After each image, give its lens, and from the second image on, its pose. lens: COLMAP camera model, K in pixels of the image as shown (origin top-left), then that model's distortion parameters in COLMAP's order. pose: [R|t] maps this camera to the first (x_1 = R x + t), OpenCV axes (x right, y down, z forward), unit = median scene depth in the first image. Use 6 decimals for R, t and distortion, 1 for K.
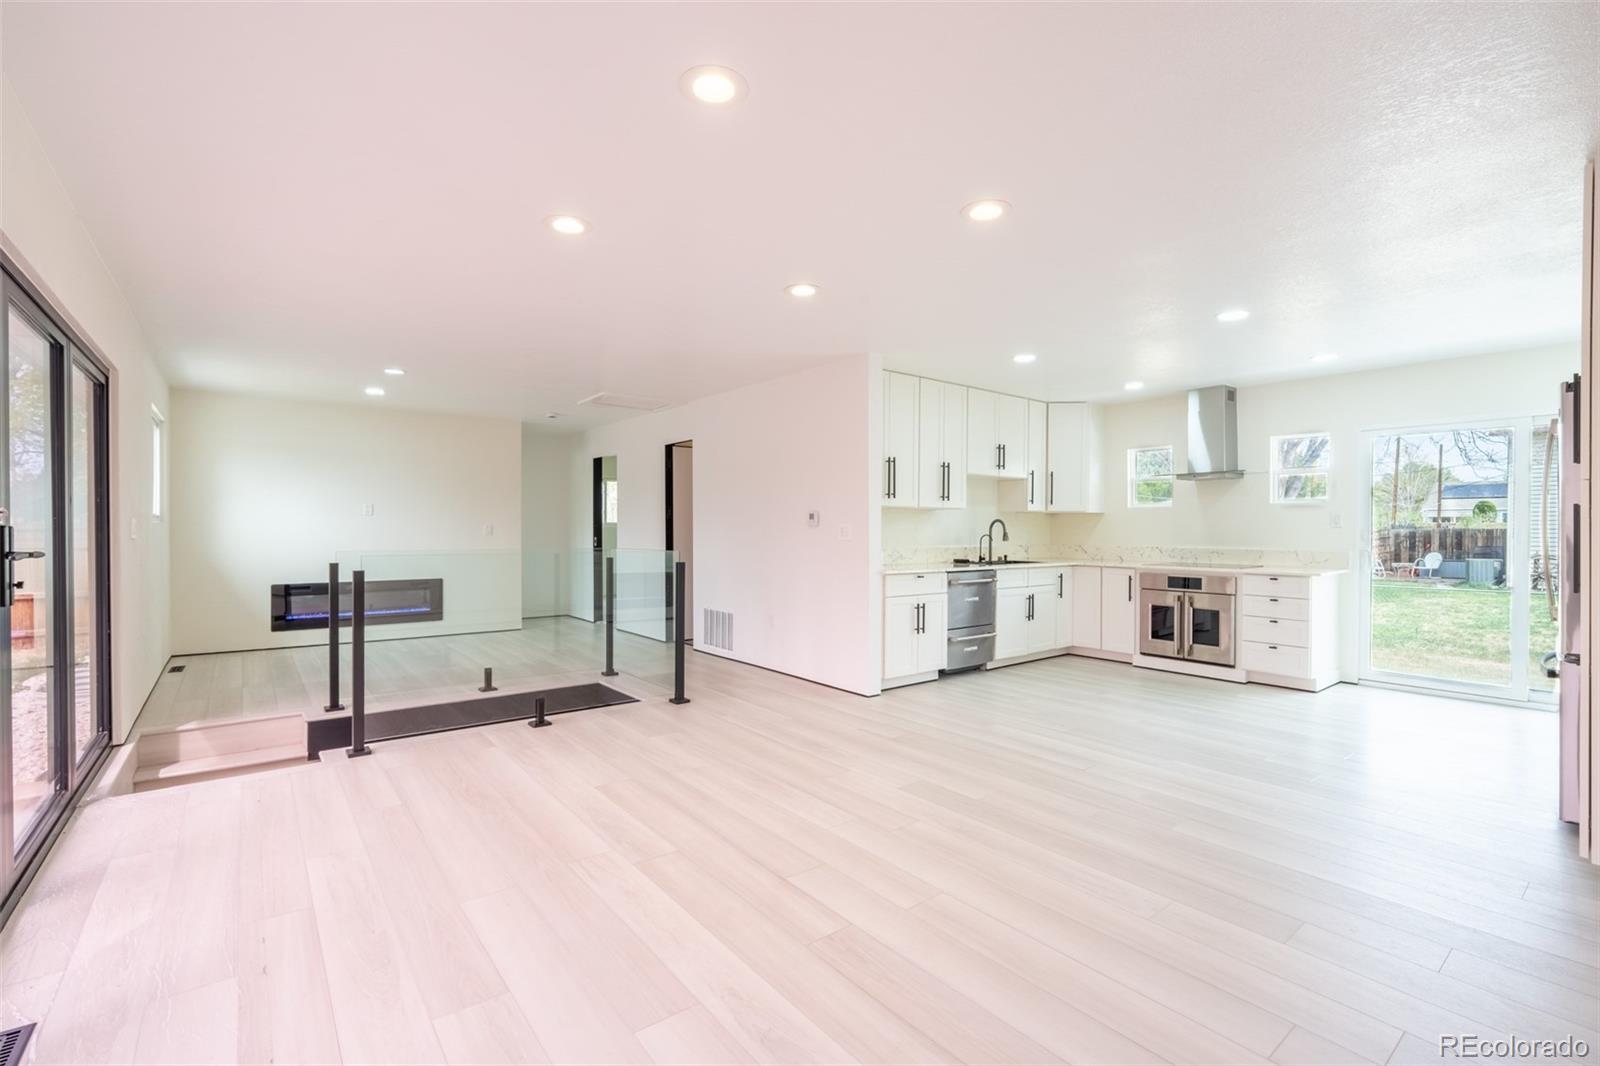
lens RADIAL K [[709.3, 0, 791.2], [0, 709.3, 533.5], [0, 0, 1]] dist [-0.007685, 0.000486]
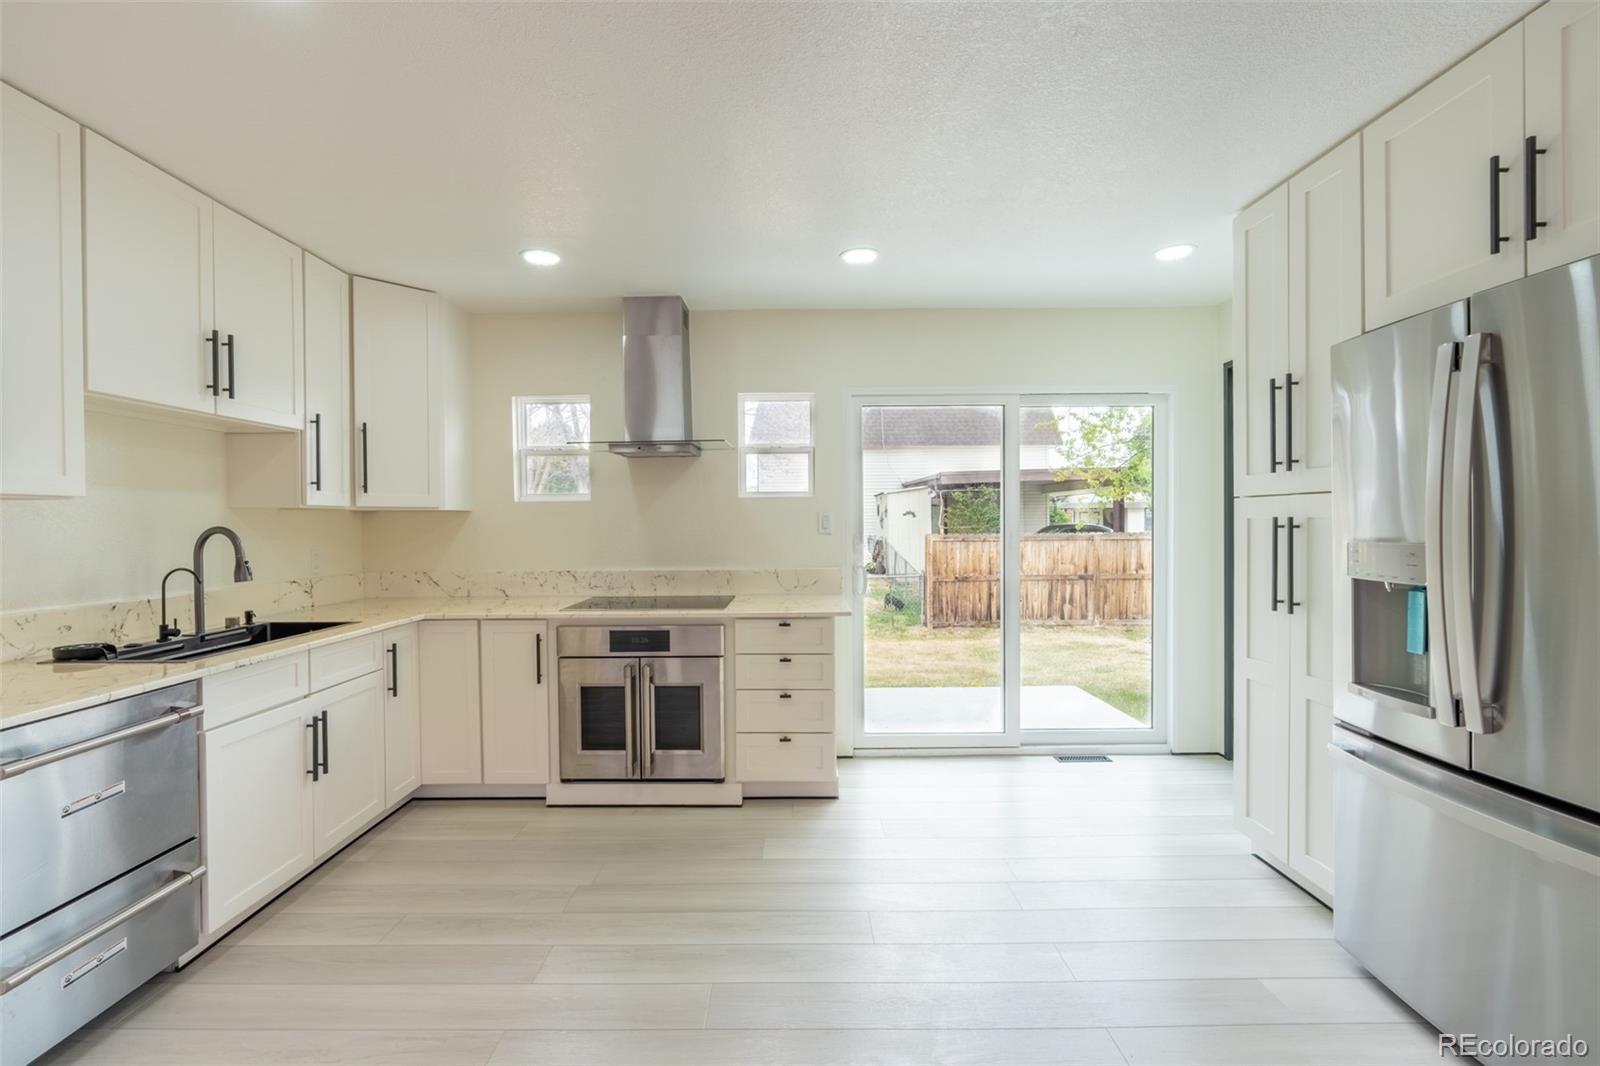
lens RADIAL K [[709.3, 0, 791.2], [0, 709.3, 533.5], [0, 0, 1]] dist [-0.007685, 0.000486]
pose [[0.615254, -0.022602, 0.788005, 0.188793], [0.017253, 0.999736, 0.015205, -0.017723], [-0.788140, 0.004240, 0.615481, 0.539394]]
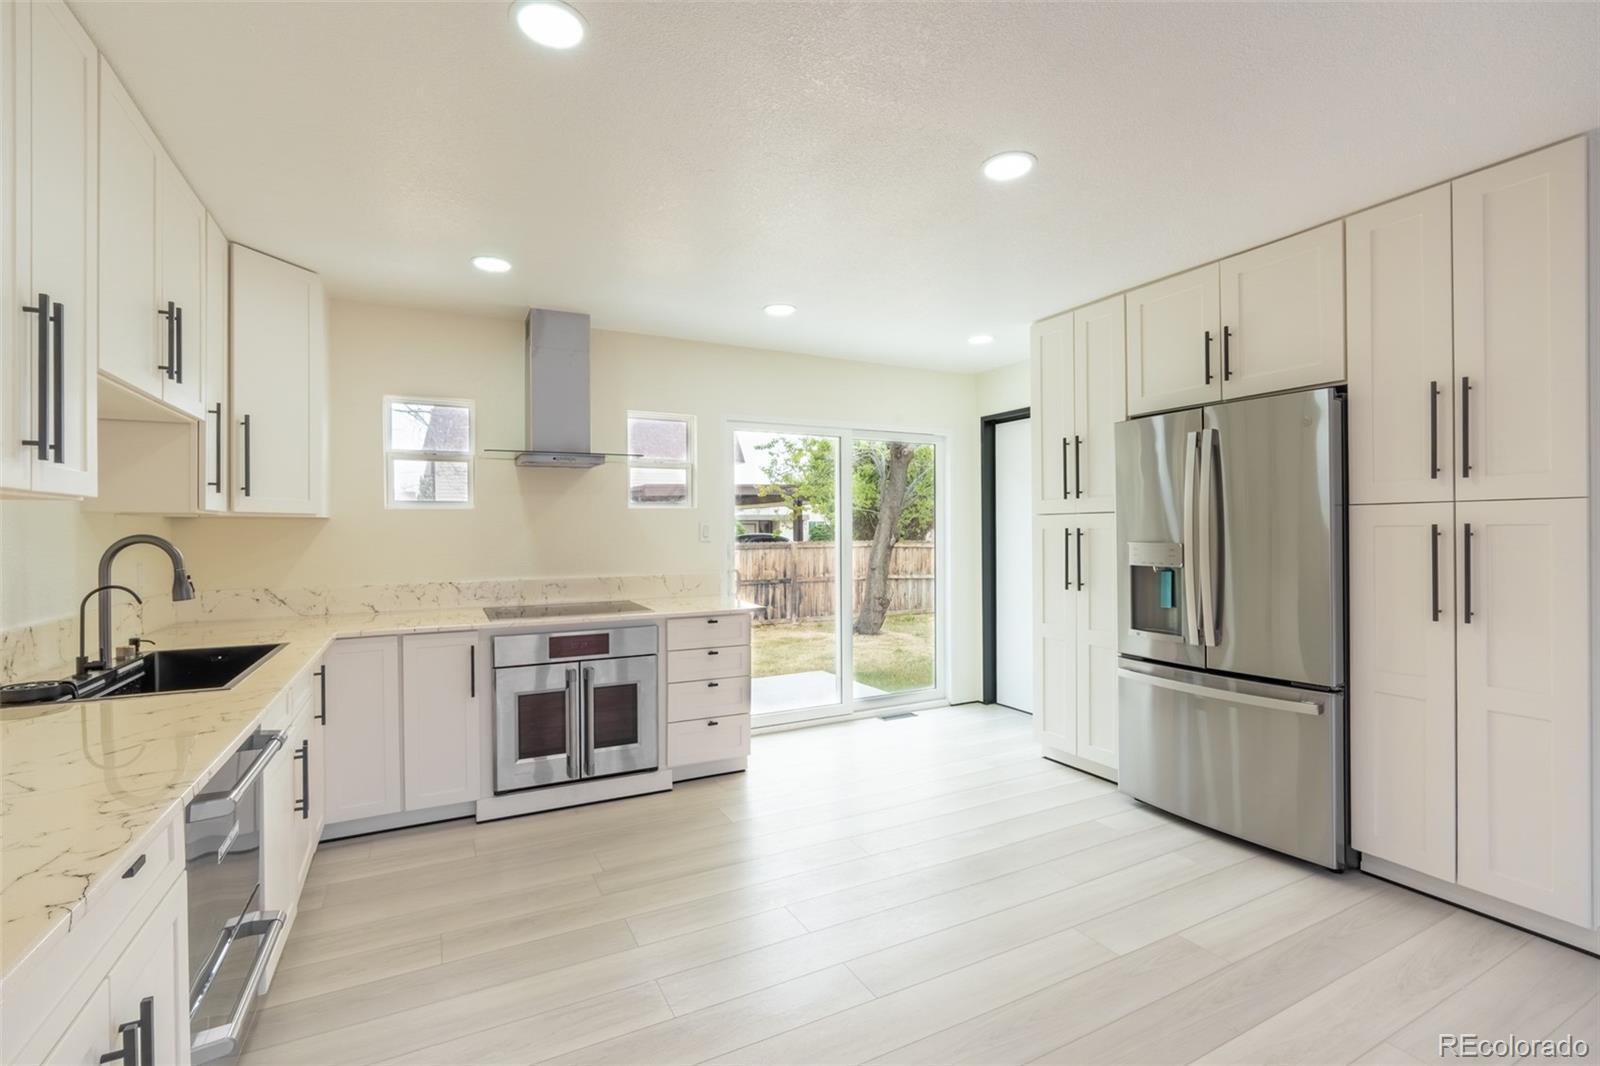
lens RADIAL K [[709.3, 0, 791.2], [0, 709.3, 533.5], [0, 0, 1]] dist [-0.007685, 0.000486]
pose [[0.184116, -0.010602, 0.982847, 0.031987], [0.014870, 0.999857, 0.008000, -0.019956], [-0.982792, 0.013142, 0.184247, 0.685620]]
